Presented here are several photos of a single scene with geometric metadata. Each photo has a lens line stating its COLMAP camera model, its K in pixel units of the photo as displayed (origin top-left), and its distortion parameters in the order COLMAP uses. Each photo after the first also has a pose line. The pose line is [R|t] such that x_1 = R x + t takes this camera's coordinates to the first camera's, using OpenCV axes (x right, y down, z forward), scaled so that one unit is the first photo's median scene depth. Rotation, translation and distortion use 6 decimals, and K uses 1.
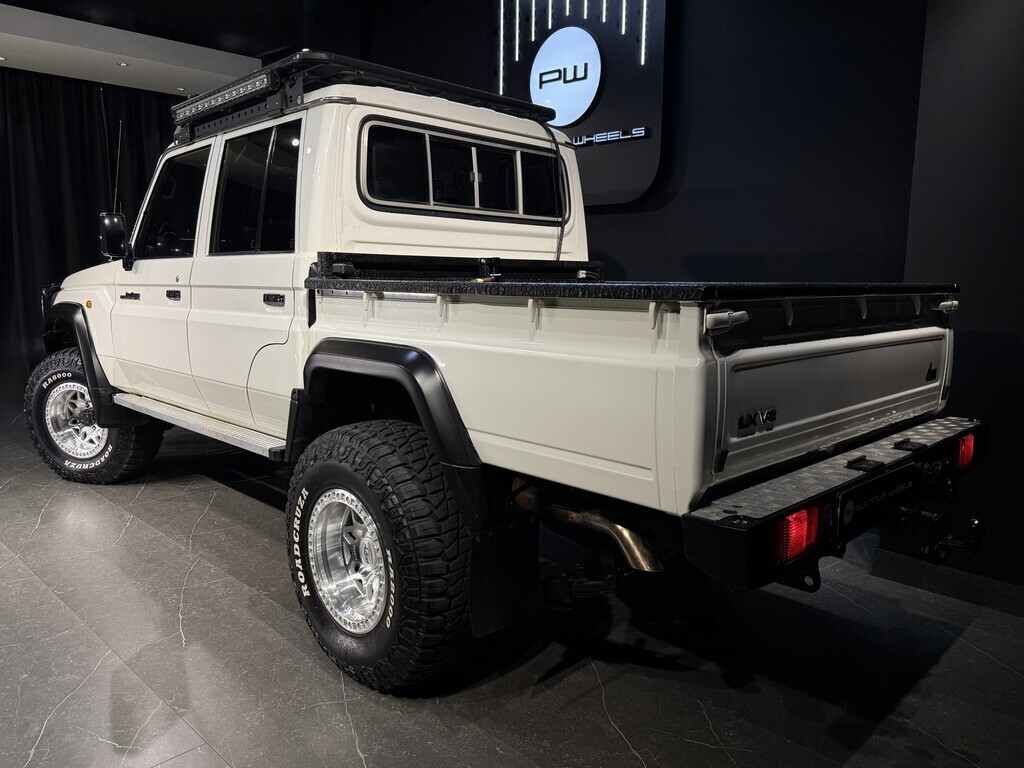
lens RADIAL K [[743.1, 0, 512.0], [0, 743.1, 384.0], [0, 0, 1]] dist [0.062089, -0.096004]
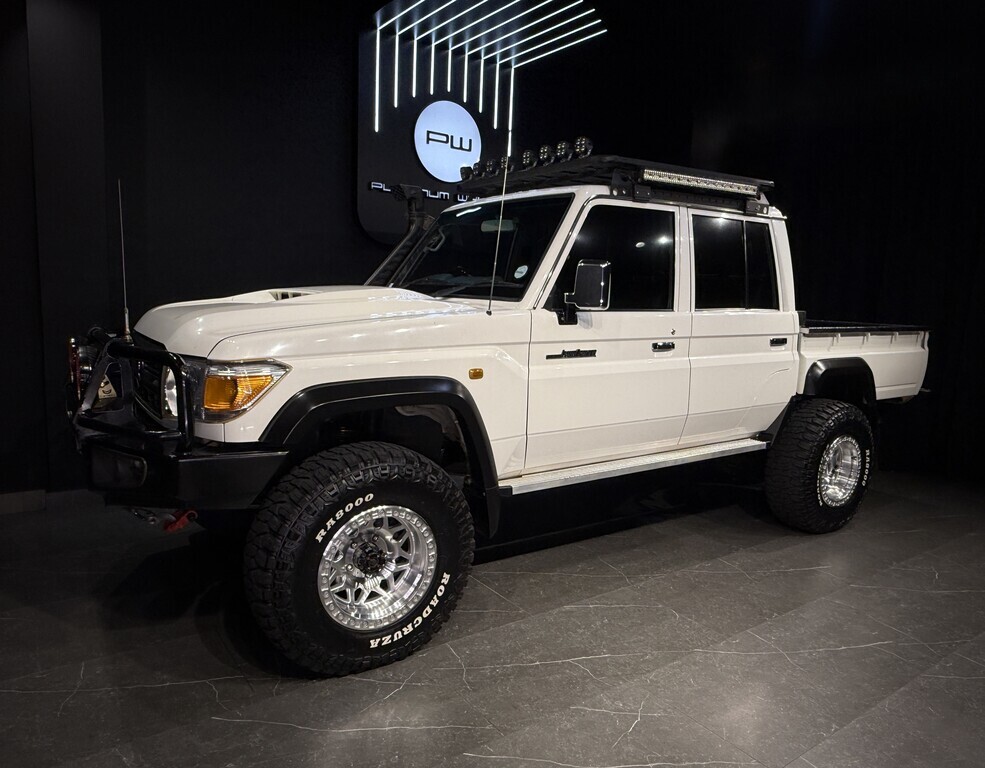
lens RADIAL K [[690.5, 0, 492.5], [0, 690.5, 384.0], [0, 0, 1]] dist [0.003606, -0.000128]
pose [[0.183890, -0.136673, 0.973399, -1.526257], [0.112195, 0.986733, 0.117349, -0.218199], [-0.976523, 0.087631, 0.196785, 1.090947]]
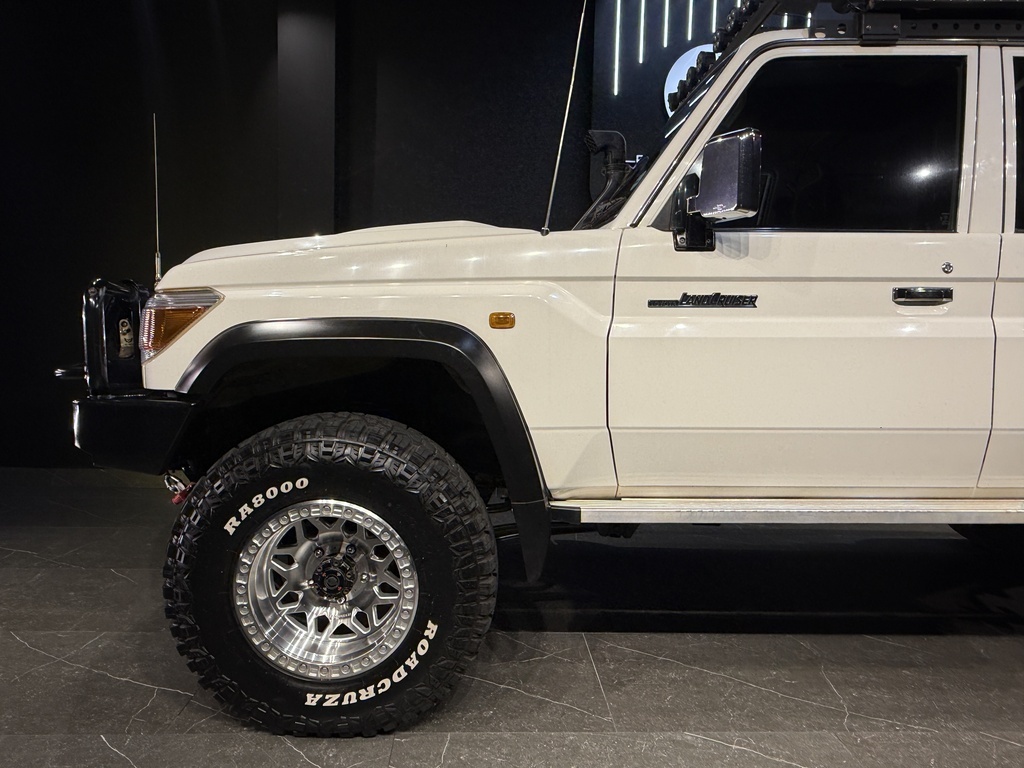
lens RADIAL K [[671.6, 0, 501.2], [0, 671.6, 379.3], [0, 0, 1]] dist [-0.000153, 0.001131]
pose [[0.695980, -0.049775, 0.716334, -1.096586], [0.095585, 0.995139, -0.023721, -0.076463], [-0.711671, 0.084980, 0.697354, 0.910618]]
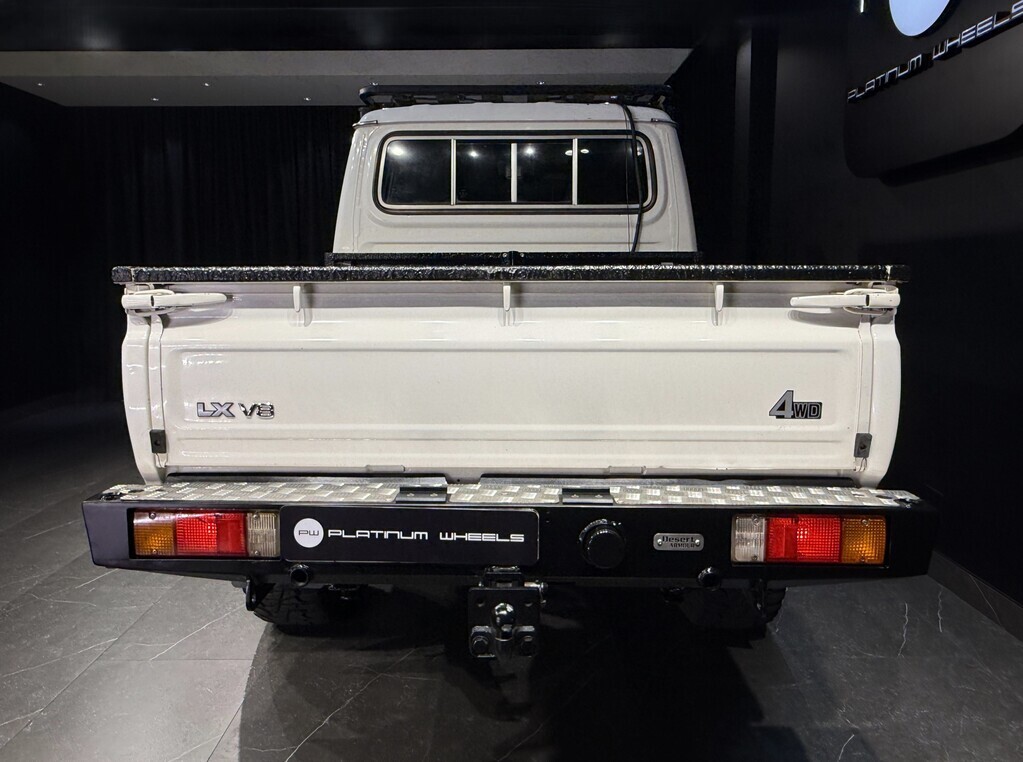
lens RADIAL K [[733.1, 0, 511.5], [0, 733.1, 381.0], [0, 0, 1]] dist [-0.001087, 0.000824]
pose [[0.706203, 0.086674, -0.702684, 0.627699], [-0.091005, 0.995358, 0.031314, -0.027332], [0.702136, 0.041834, 0.710812, 0.293121]]
